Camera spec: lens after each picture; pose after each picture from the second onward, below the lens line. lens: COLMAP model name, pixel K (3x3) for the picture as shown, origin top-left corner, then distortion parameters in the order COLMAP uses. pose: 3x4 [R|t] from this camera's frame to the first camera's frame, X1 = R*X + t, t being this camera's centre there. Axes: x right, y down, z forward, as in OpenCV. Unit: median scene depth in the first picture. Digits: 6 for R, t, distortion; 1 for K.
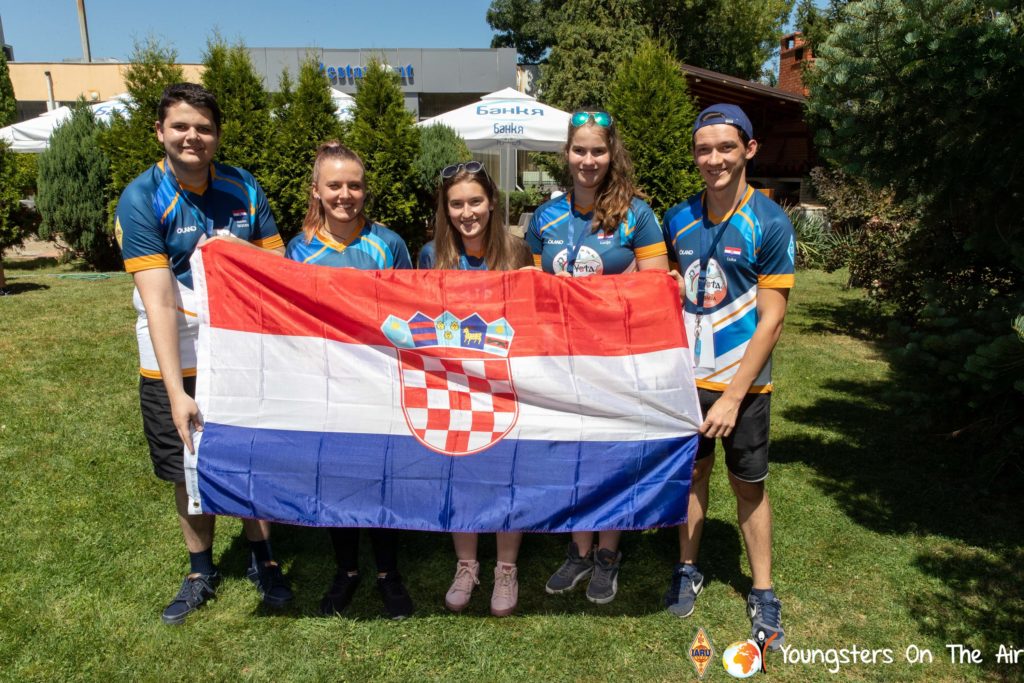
lens RADIAL K [[766.5, 0, 510.1], [0, 766.5, 340.9], [0, 0, 1]] dist [-0.007369, 0.022507]
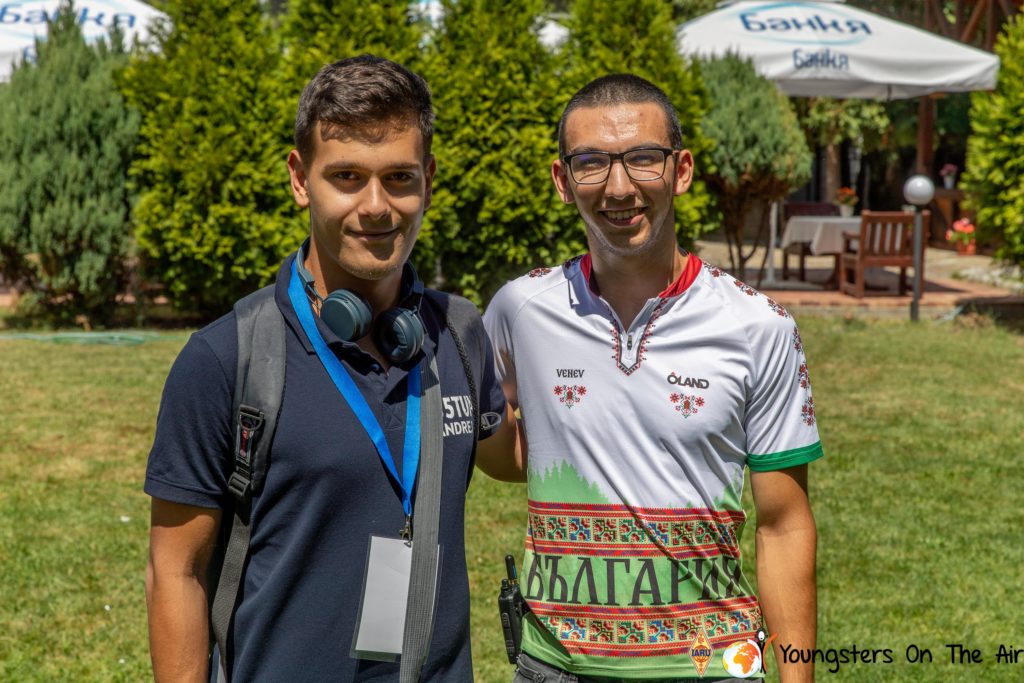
lens RADIAL K [[1981.7, 0, 511.4], [0, 1981.7, 341.3], [0, 0, 1]] dist [-0.013225, 0.055097]
pose [[0.994563, -0.004035, 0.104061, -0.401027], [0.014513, 0.994868, -0.100132, 0.053322], [-0.103123, 0.101098, 0.989517, -0.337404]]
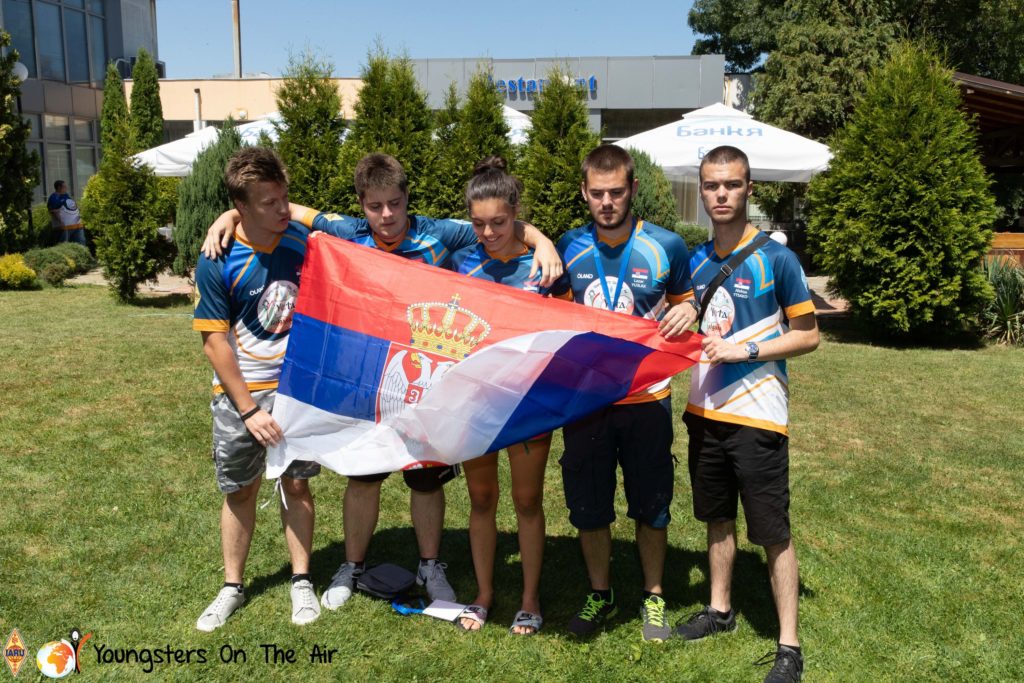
lens RADIAL K [[925.4, 0, 510.2], [0, 925.4, 338.8], [0, 0, 1]] dist [-0.002184, 0.026872]
pose [[0.979696, 0.043558, -0.195699, -0.018418], [-0.056810, 0.996419, -0.062617, -0.013160], [0.192271, 0.072463, 0.978663, 0.030739]]
